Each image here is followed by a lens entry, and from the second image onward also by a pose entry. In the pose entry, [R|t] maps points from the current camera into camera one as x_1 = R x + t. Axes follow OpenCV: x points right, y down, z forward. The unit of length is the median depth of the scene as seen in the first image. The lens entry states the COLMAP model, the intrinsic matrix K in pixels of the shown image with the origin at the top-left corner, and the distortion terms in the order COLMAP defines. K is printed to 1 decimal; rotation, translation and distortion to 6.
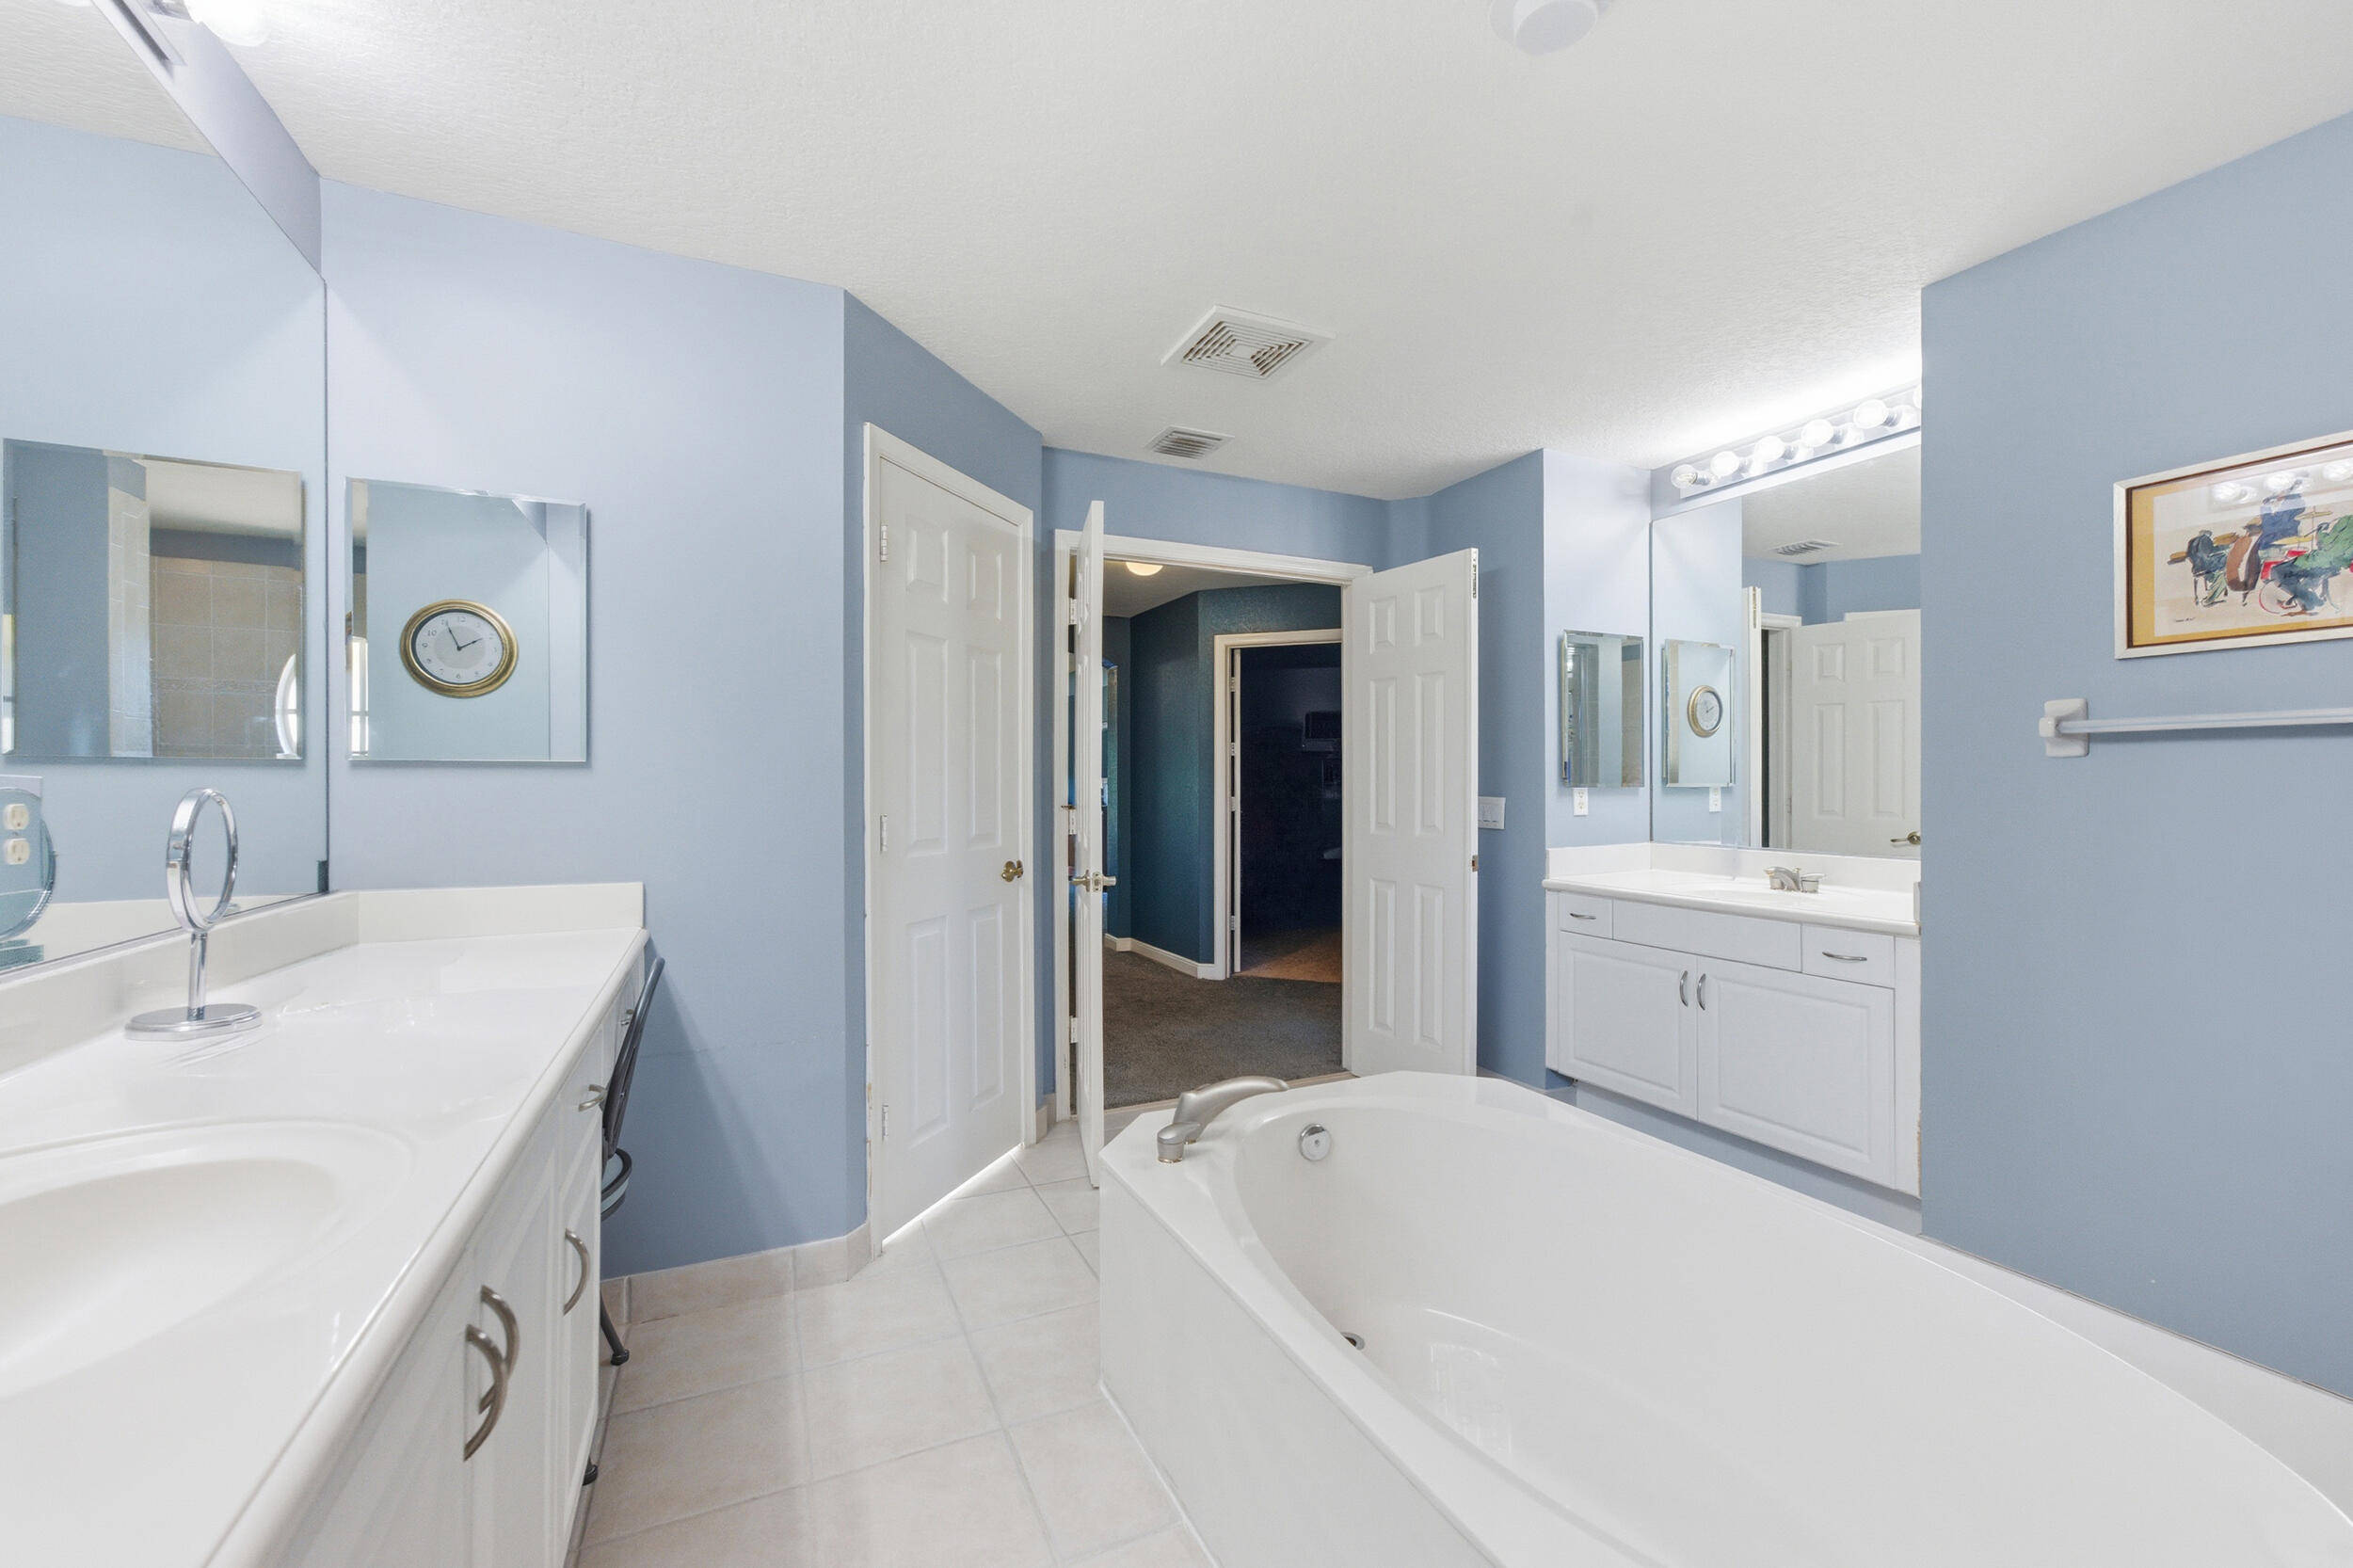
lens RADIAL K [[941.4, 0, 1183.1], [0, 941.4, 770.0], [0, 0, 1]] dist [-0.016086, 0.010414]
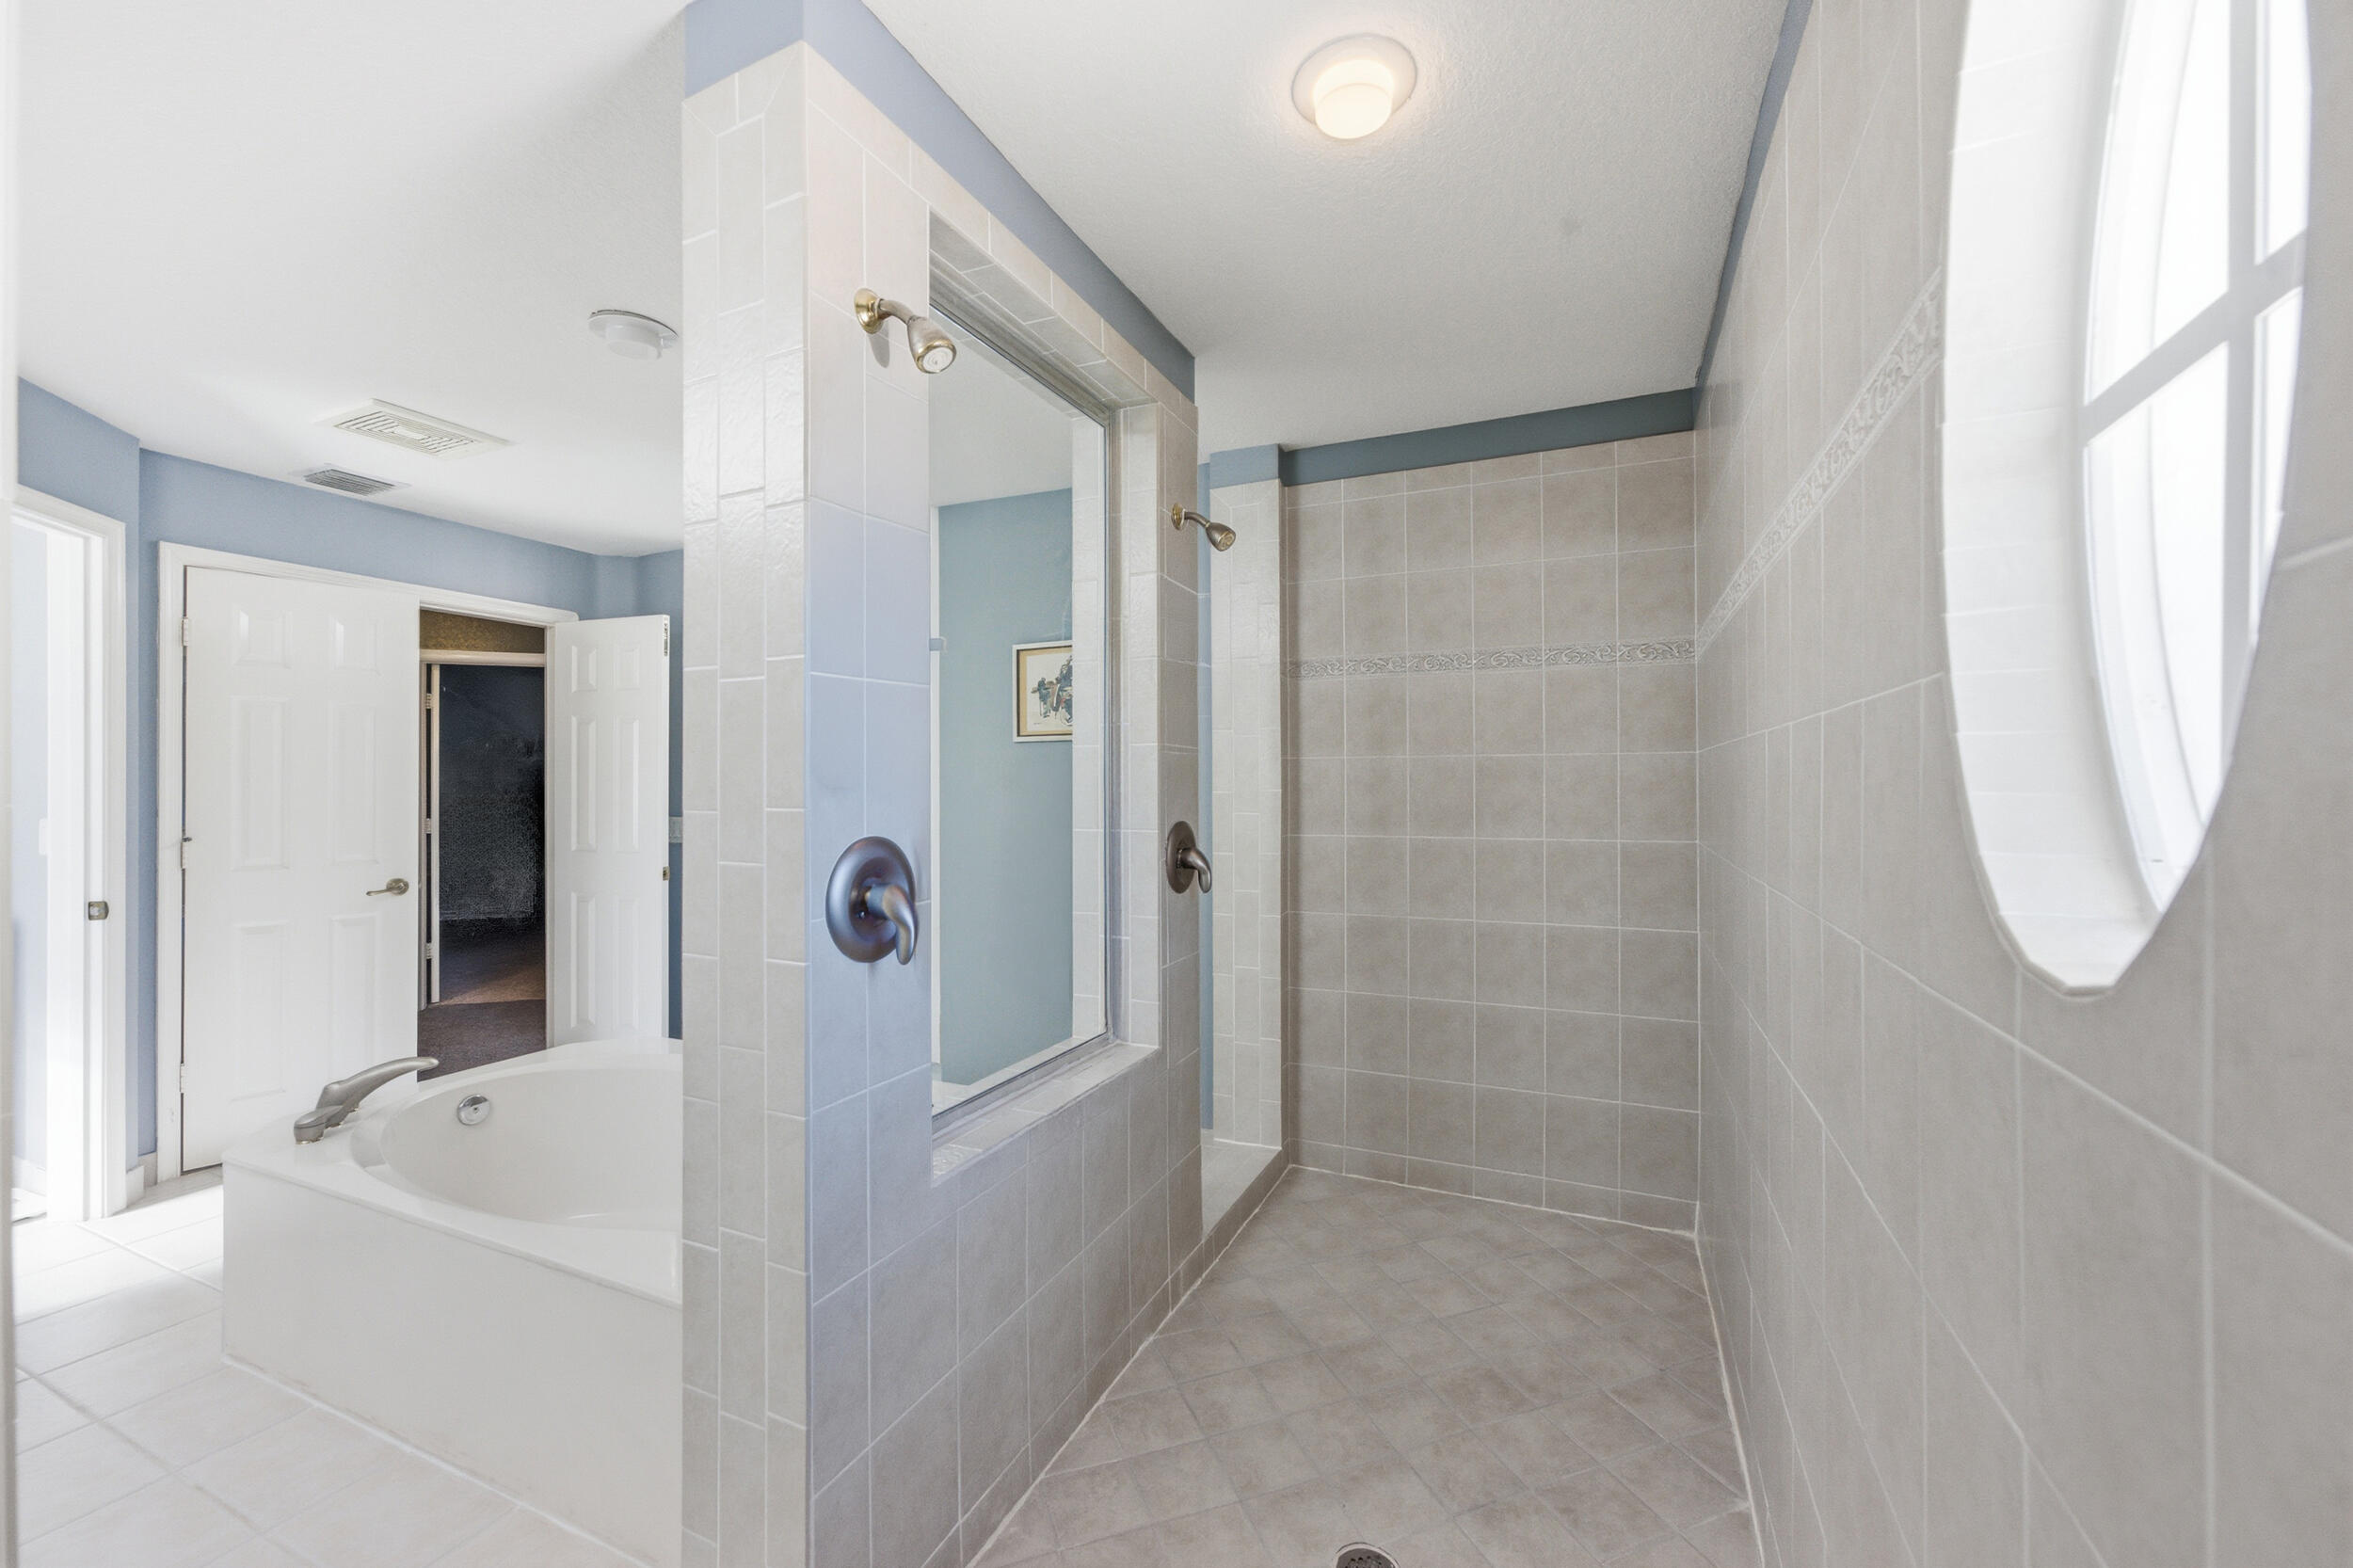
lens RADIAL K [[941.4, 0, 1183.1], [0, 941.4, 770.0], [0, 0, 1]] dist [-0.016086, 0.010414]
pose [[0.762280, 0.003642, 0.647237, 0.044726], [-0.003078, 0.999993, -0.002001, -0.045805], [-0.647240, -0.000467, 0.762286, -0.466197]]
